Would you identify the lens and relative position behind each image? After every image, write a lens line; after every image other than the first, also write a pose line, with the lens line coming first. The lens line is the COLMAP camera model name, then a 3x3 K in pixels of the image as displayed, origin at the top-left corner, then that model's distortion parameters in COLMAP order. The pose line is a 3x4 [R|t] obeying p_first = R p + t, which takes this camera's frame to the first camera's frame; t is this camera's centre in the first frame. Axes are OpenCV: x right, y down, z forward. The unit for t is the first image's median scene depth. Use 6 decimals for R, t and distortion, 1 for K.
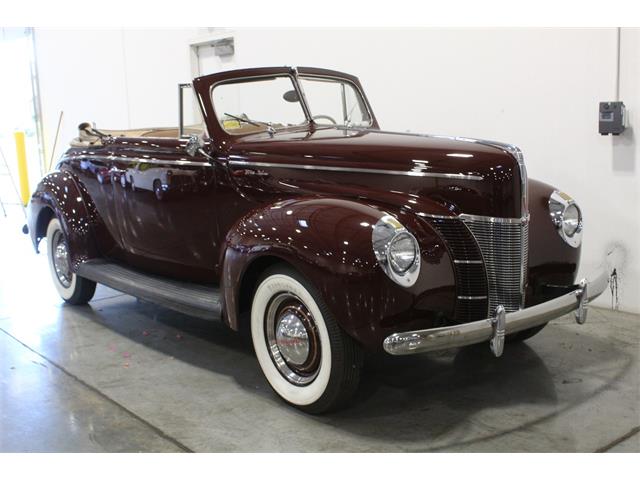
lens RADIAL K [[877.8, 0, 319.1], [0, 877.8, 242.1], [0, 0, 1]] dist [0.068493, 0.000000]
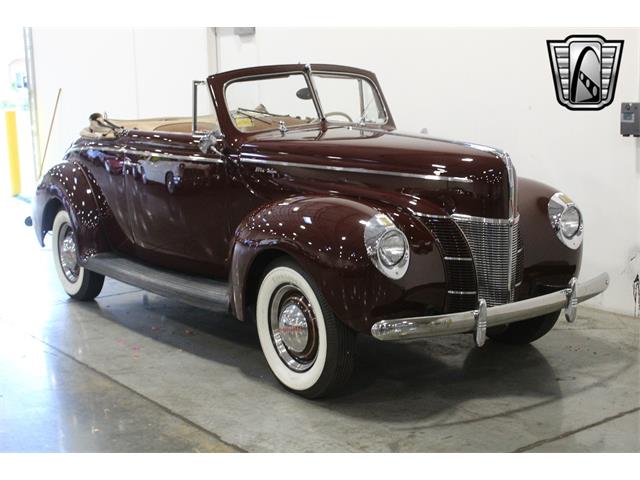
lens RADIAL K [[1167.3, 0, 319.8], [0, 1167.3, 238.1], [0, 0, 1]] dist [0.264318, 0.000000]
pose [[0.998582, 0.021826, -0.048562, 0.061626], [-0.022305, 0.999708, -0.009347, 0.012355], [0.048344, 0.010417, 0.998776, -0.378399]]
